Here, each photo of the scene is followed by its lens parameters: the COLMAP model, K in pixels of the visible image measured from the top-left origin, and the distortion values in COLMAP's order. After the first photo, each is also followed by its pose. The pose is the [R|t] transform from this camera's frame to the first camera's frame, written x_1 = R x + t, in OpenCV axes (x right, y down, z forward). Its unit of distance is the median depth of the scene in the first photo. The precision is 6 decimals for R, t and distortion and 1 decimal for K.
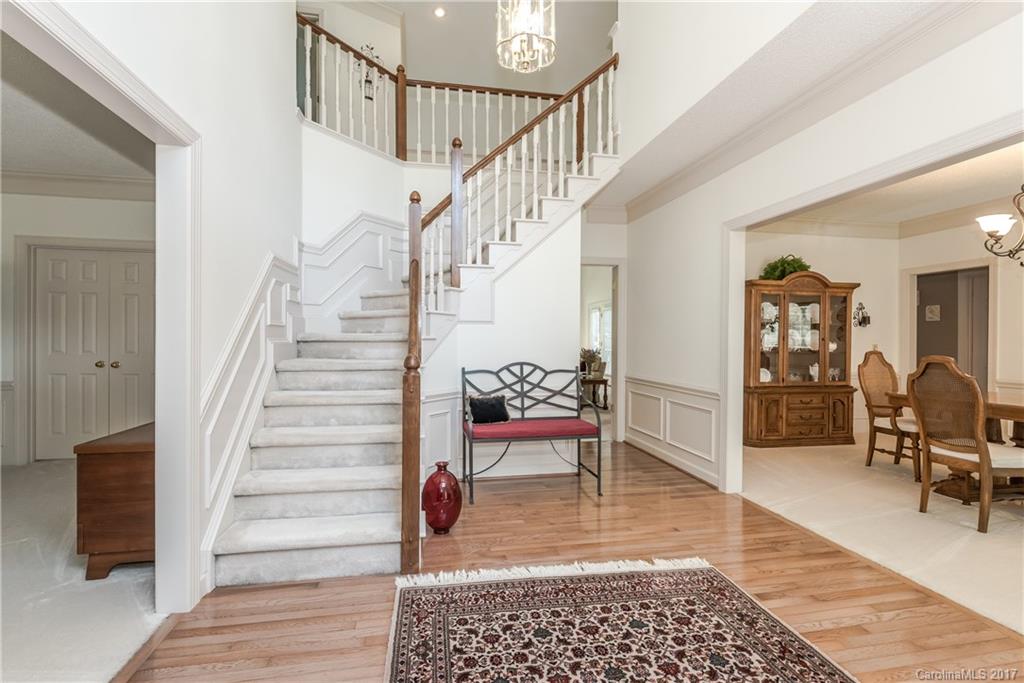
lens RADIAL K [[426.2, 0, 512.0], [0, 426.2, 341.5], [0, 0, 1]] dist [0.000872, 0.000200]
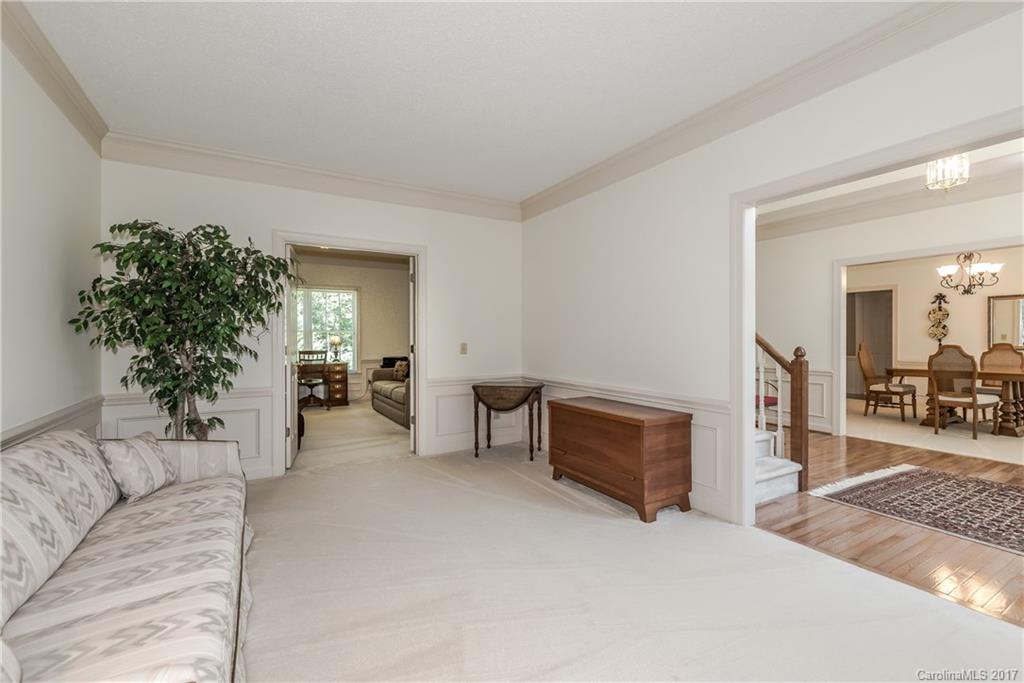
lens RADIAL K [[443.8, 0, 512.0], [0, 443.8, 341.5], [0, 0, 1]] dist [-0.000189, 0.000168]
pose [[0.937721, -0.014676, 0.347080, -2.122285], [0.009326, 0.999811, 0.017080, -0.043370], [-0.347265, -0.012780, 0.937680, -0.153770]]
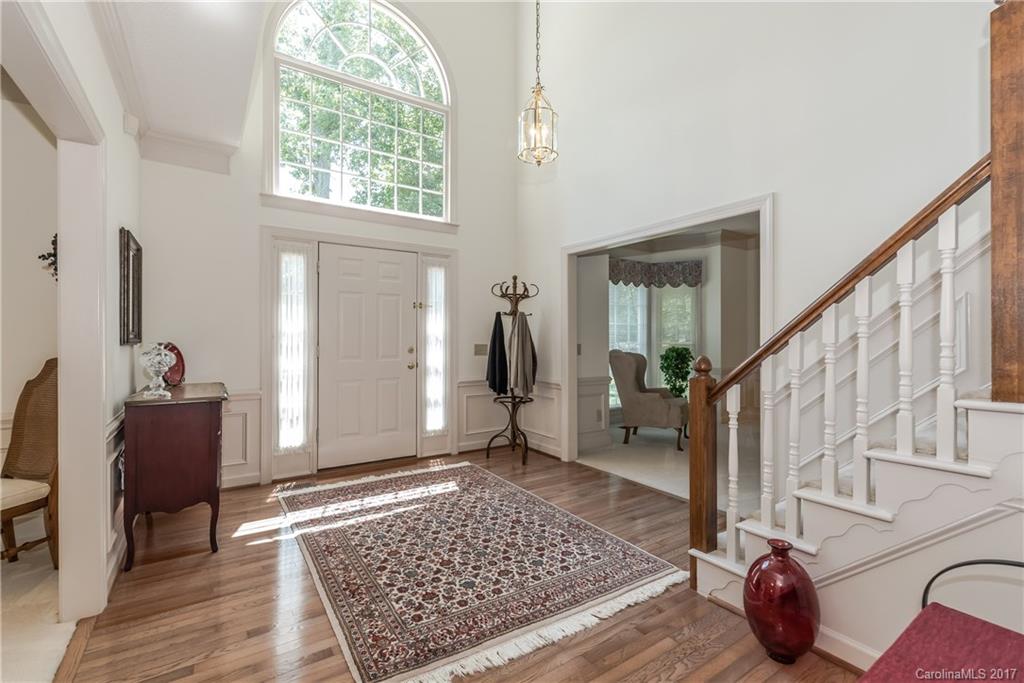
lens RADIAL K [[443.8, 0, 512.0], [0, 443.8, 341.5], [0, 0, 1]] dist [-0.000189, 0.000168]
pose [[-0.913917, -0.005780, -0.405860, 0.660694], [-0.006778, 0.999977, 0.001021, -0.005123], [0.405845, 0.003684, -0.913935, 2.085665]]
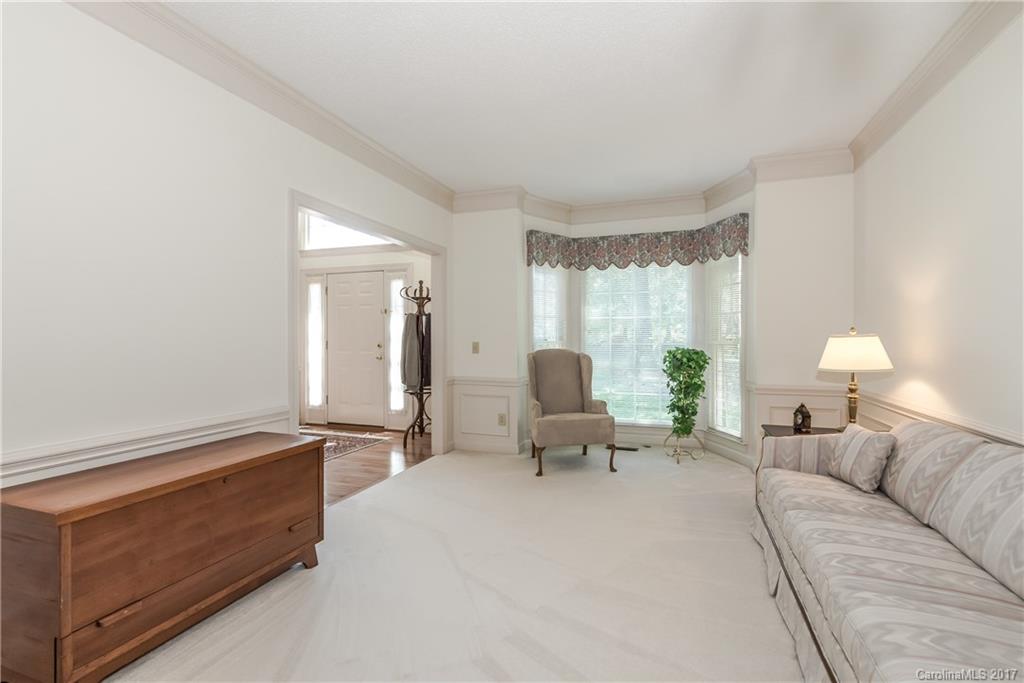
lens RADIAL K [[467.7, 0, 512.0], [0, 467.7, 341.5], [0, 0, 1]] dist [-0.000335, 0.000005]
pose [[-0.875806, -0.010507, 0.482548, -2.248208], [-0.007789, 0.999941, 0.007637, -0.014596], [-0.482600, 0.002930, -0.875836, 2.120605]]
